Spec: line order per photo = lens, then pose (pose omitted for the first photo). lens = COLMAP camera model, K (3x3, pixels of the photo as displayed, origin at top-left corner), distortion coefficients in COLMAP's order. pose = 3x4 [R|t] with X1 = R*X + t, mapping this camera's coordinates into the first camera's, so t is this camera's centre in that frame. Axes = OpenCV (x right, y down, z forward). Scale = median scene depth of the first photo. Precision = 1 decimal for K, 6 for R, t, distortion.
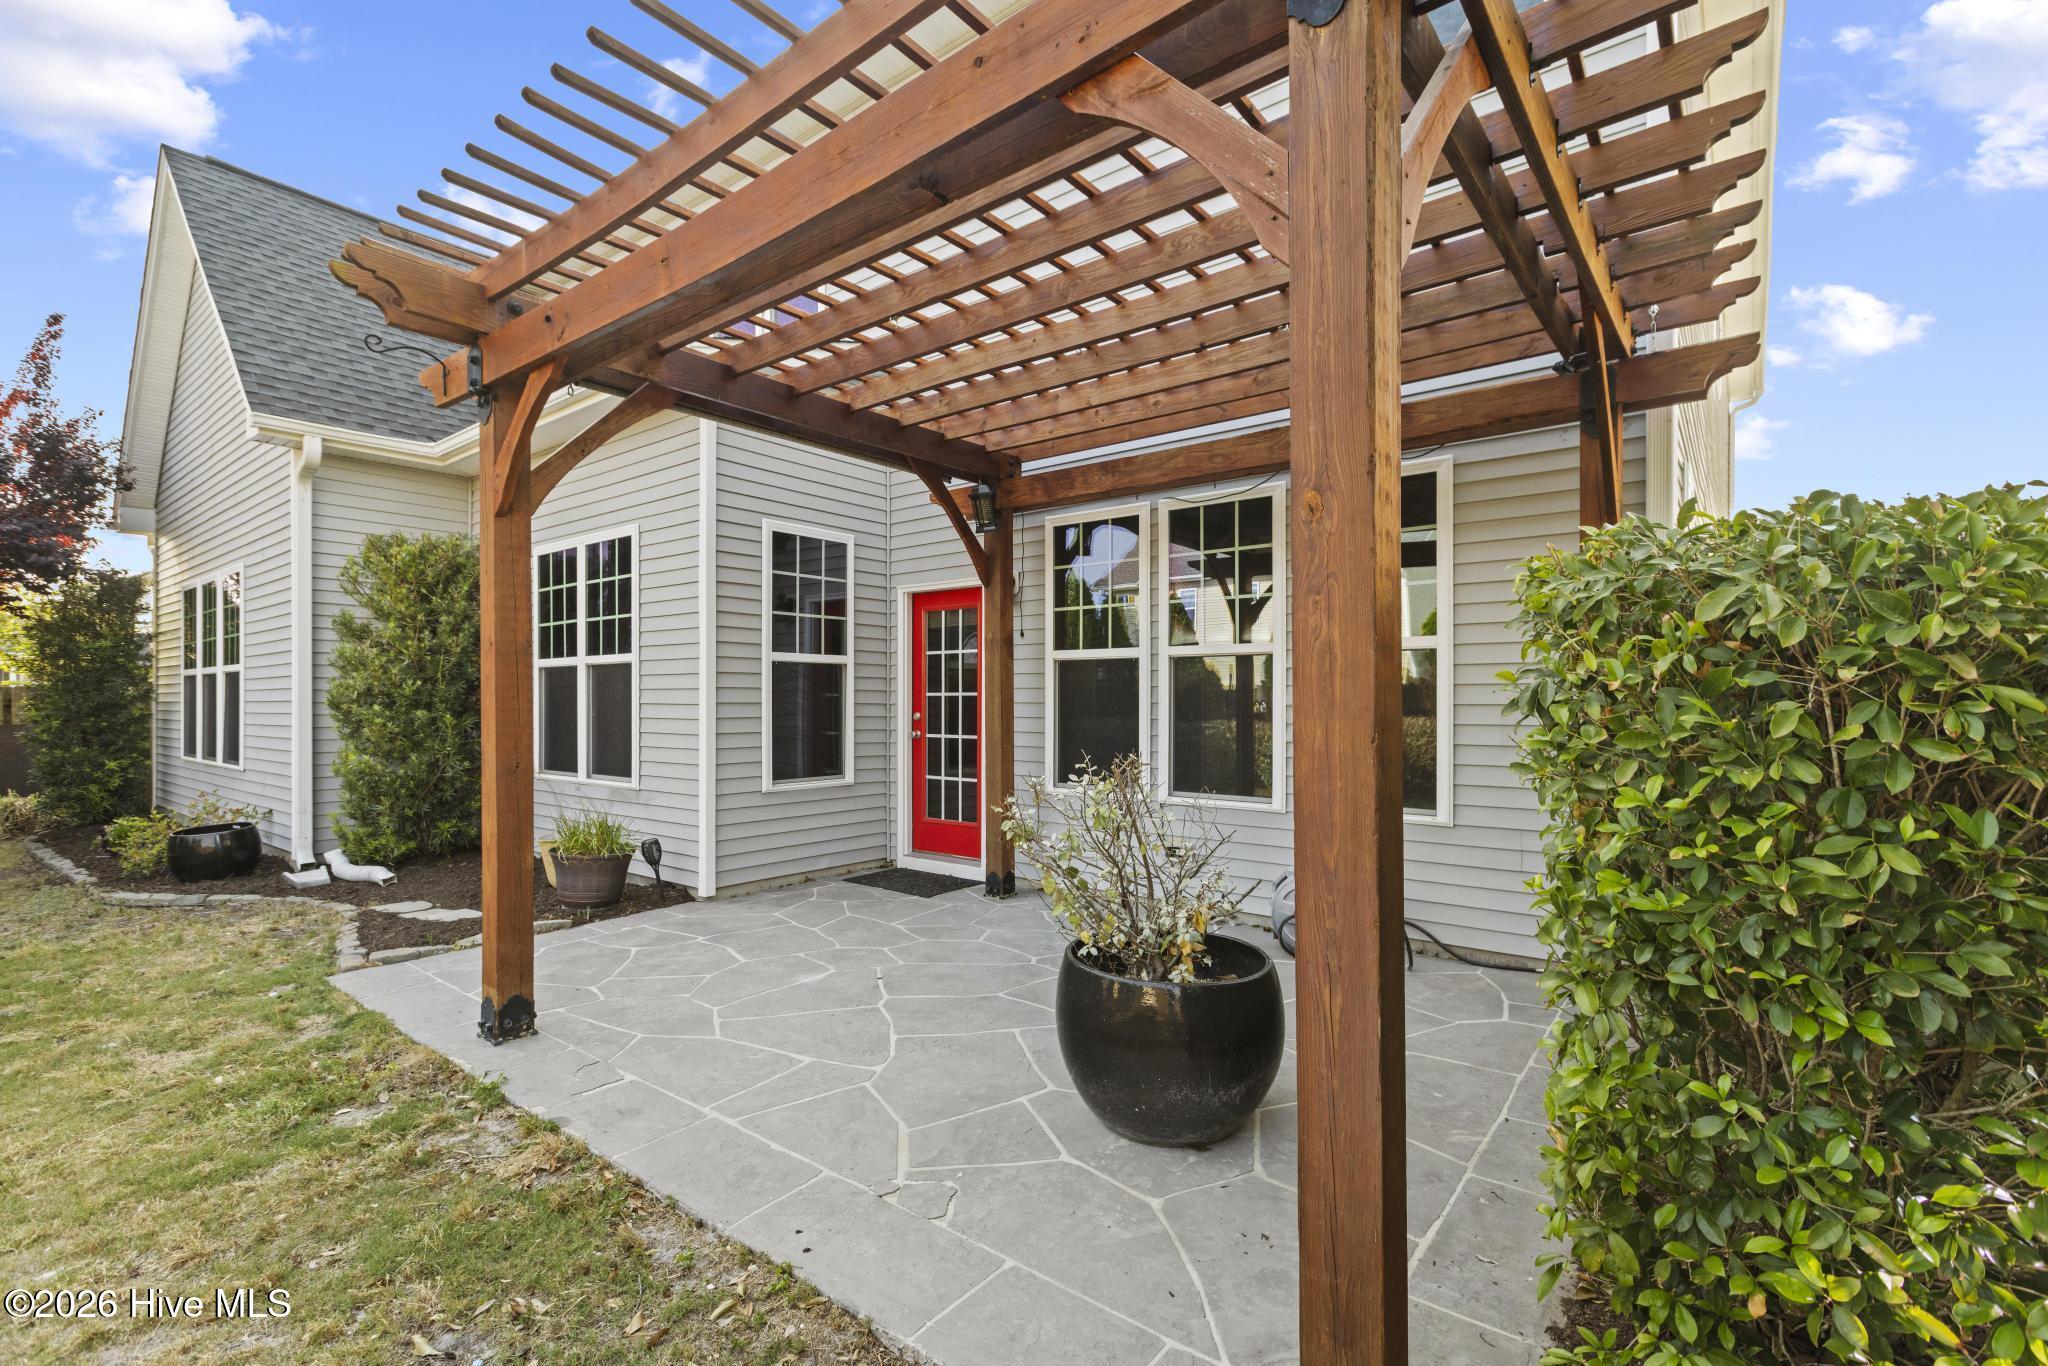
lens RADIAL K [[918.3, 0, 1014.1], [0, 918.3, 688.0], [0, 0, 1]] dist [0.004635, 0.001274]
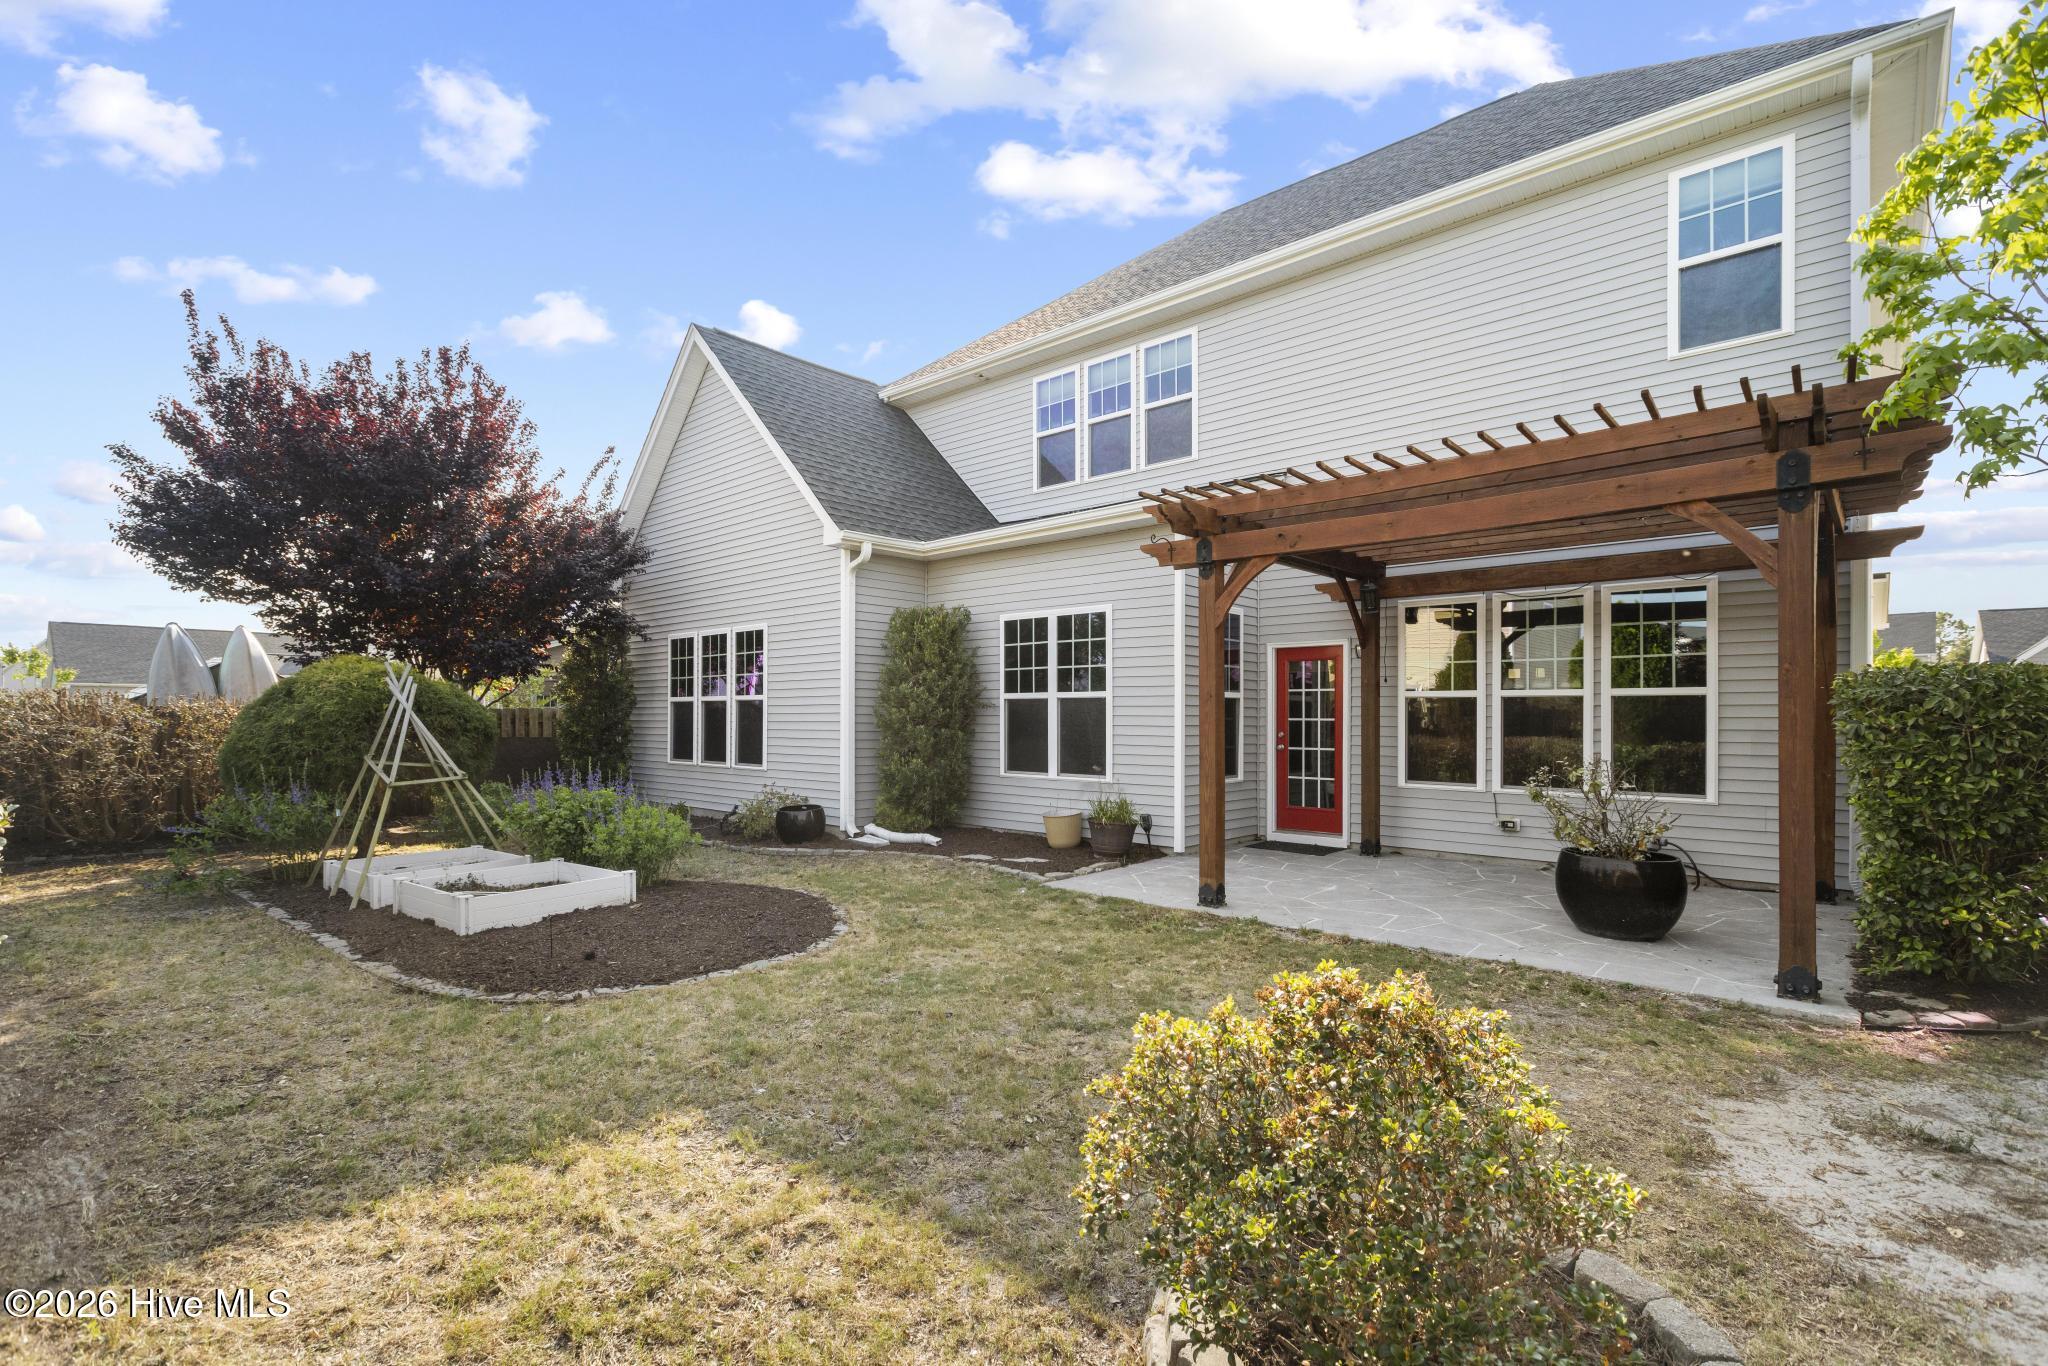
lens RADIAL K [[918.3, 0, 1033.5], [0, 918.3, 700.3], [0, 0, 1]] dist [0.004635, 0.001274]
pose [[0.997964, 0.002856, -0.063722, -0.565719], [-0.003141, 0.999985, -0.004378, -0.021117], [0.063709, 0.004569, 0.997958, -0.632097]]
